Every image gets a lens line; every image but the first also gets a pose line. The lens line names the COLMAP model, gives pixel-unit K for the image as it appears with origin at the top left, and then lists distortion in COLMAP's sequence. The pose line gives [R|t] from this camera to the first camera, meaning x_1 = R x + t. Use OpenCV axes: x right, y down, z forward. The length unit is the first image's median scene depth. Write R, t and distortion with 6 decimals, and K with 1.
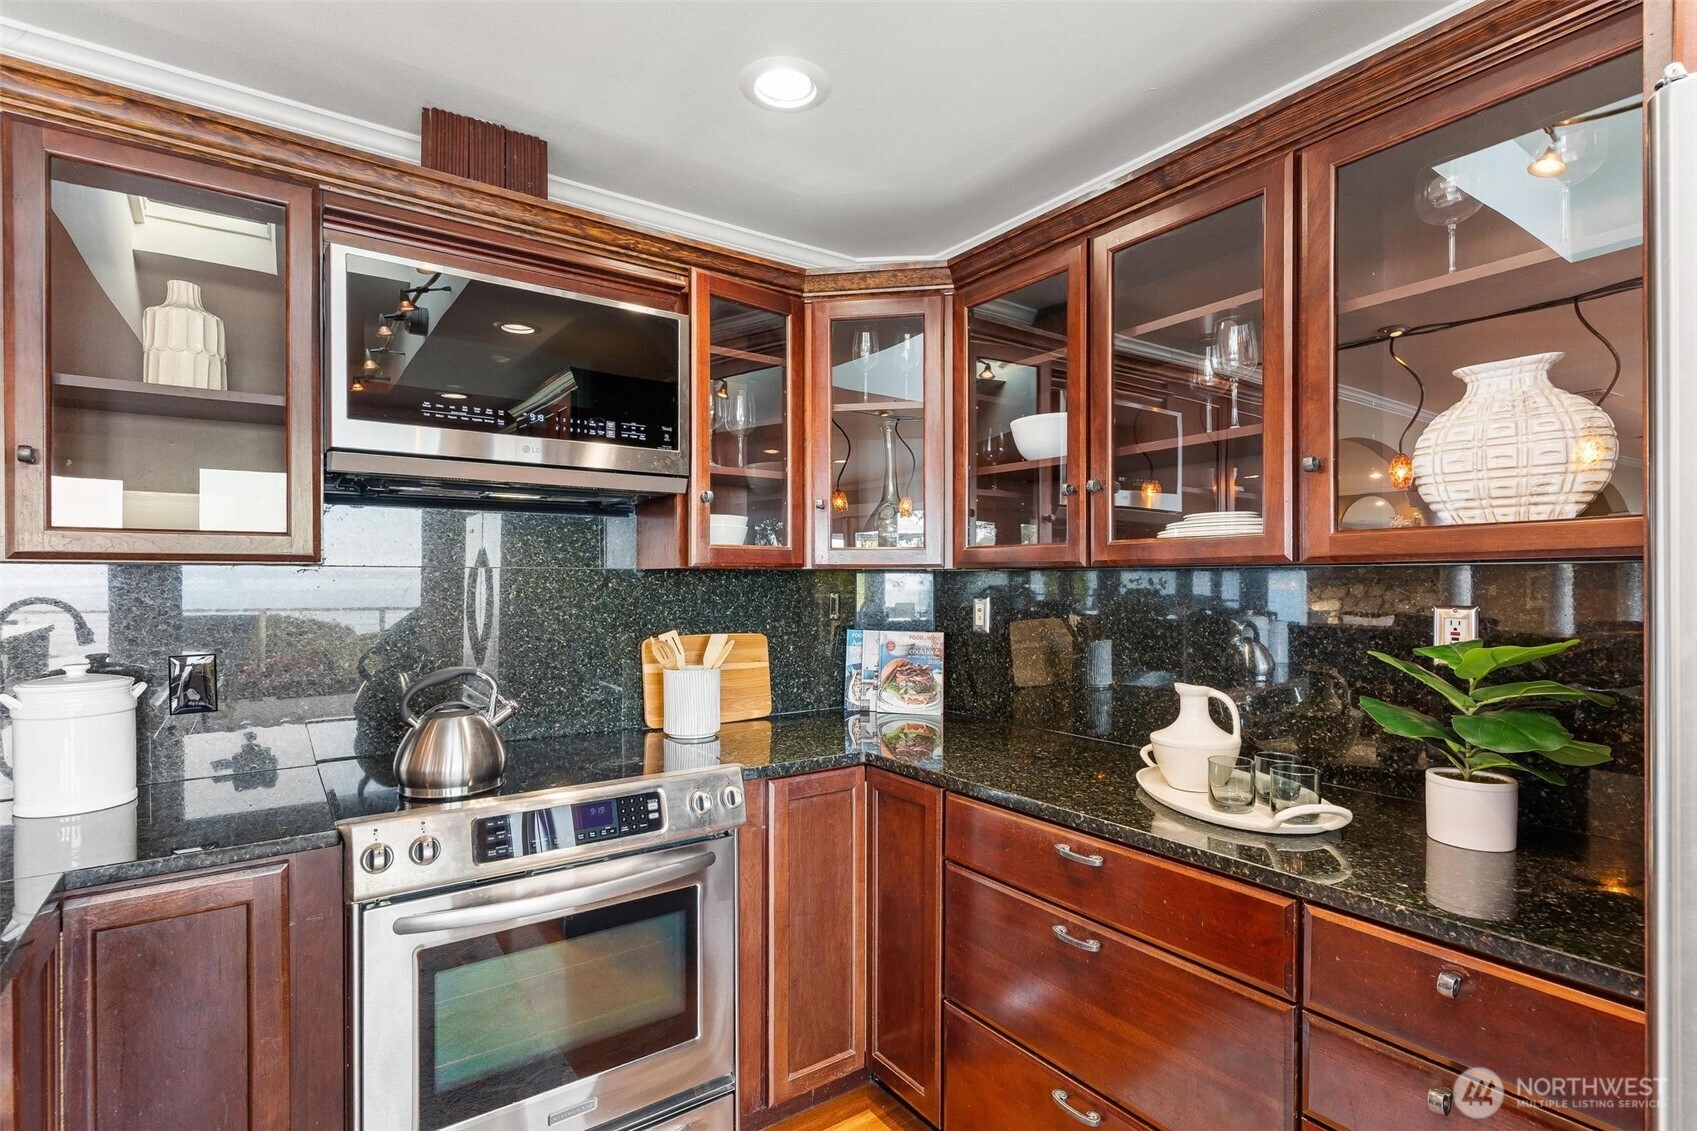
lens RADIAL K [[822.1, 0, 852.2], [0, 822.1, 578.0], [0, 0, 1]] dist [0.000165, 0.000307]
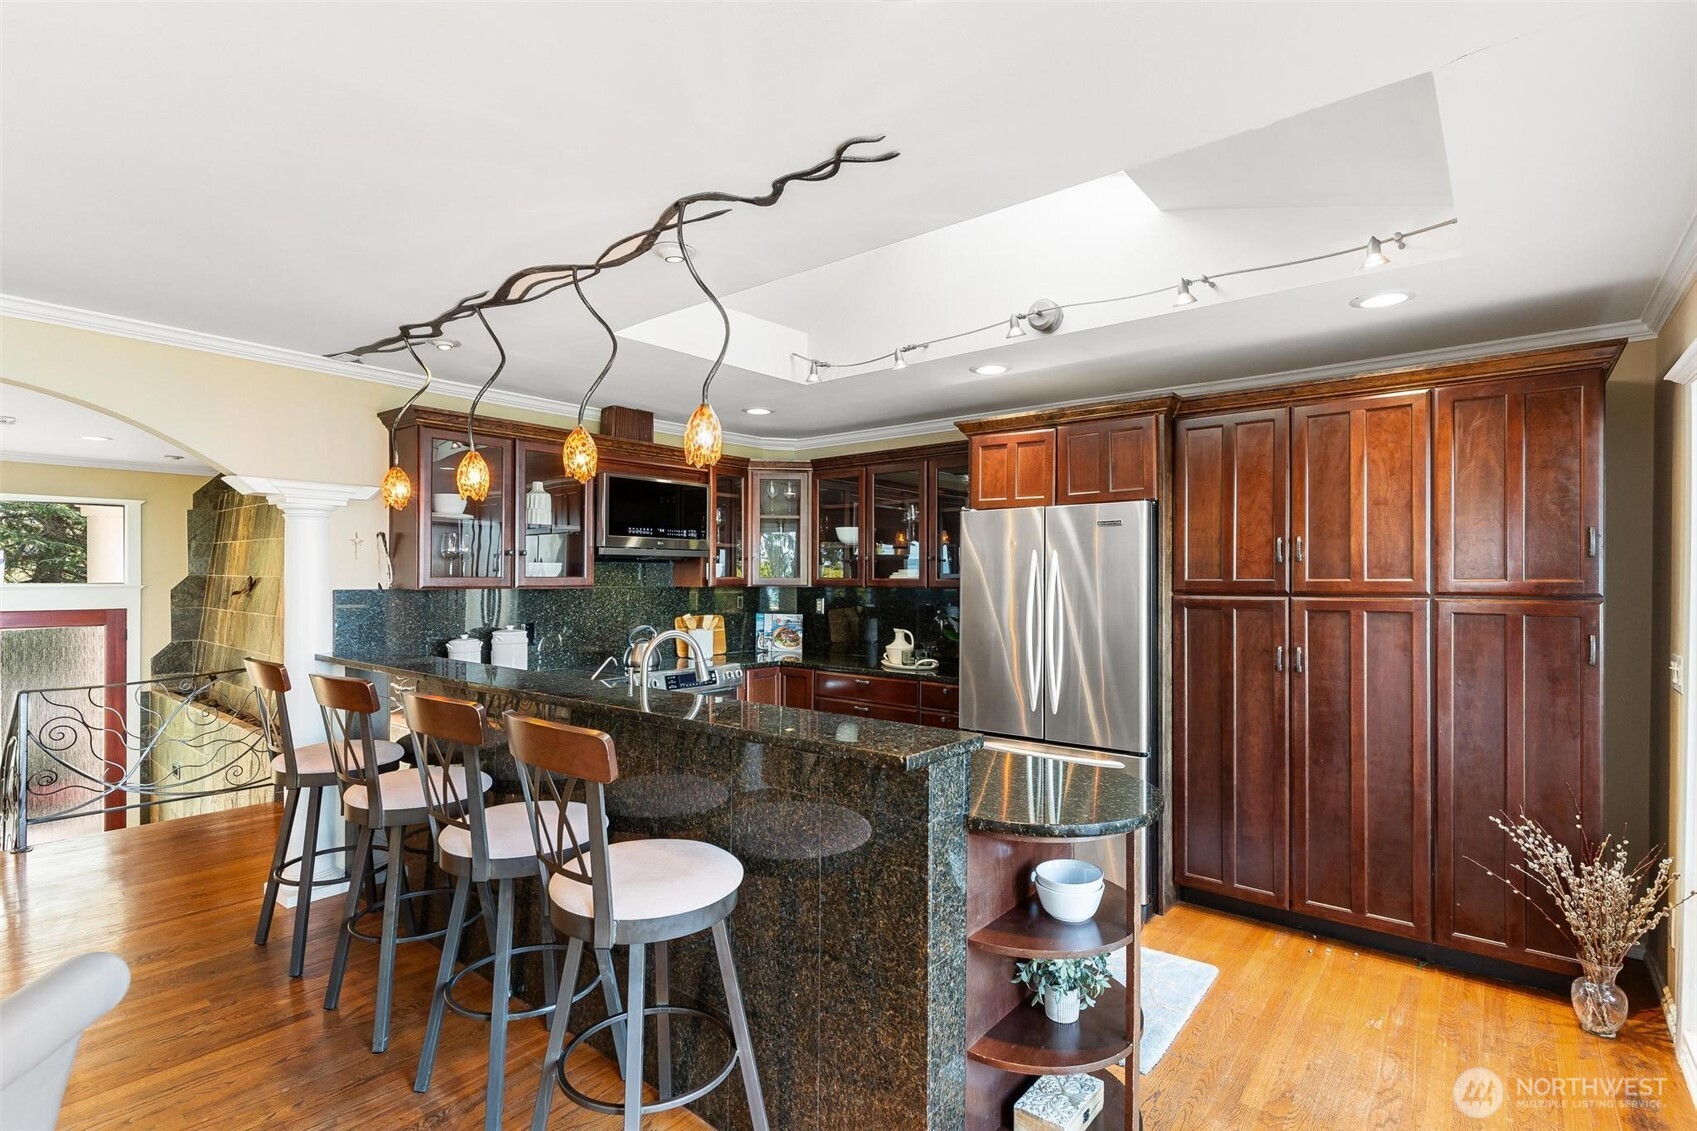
lens RADIAL K [[822.1, 0, 852.2], [0, 822.1, 578.0], [0, 0, 1]] dist [0.000165, 0.000307]
pose [[0.966703, 0.003207, 0.255882, -0.341300], [-0.003703, 0.999992, 0.001454, -0.036598], [-0.255876, -0.002353, 0.966707, -1.224762]]
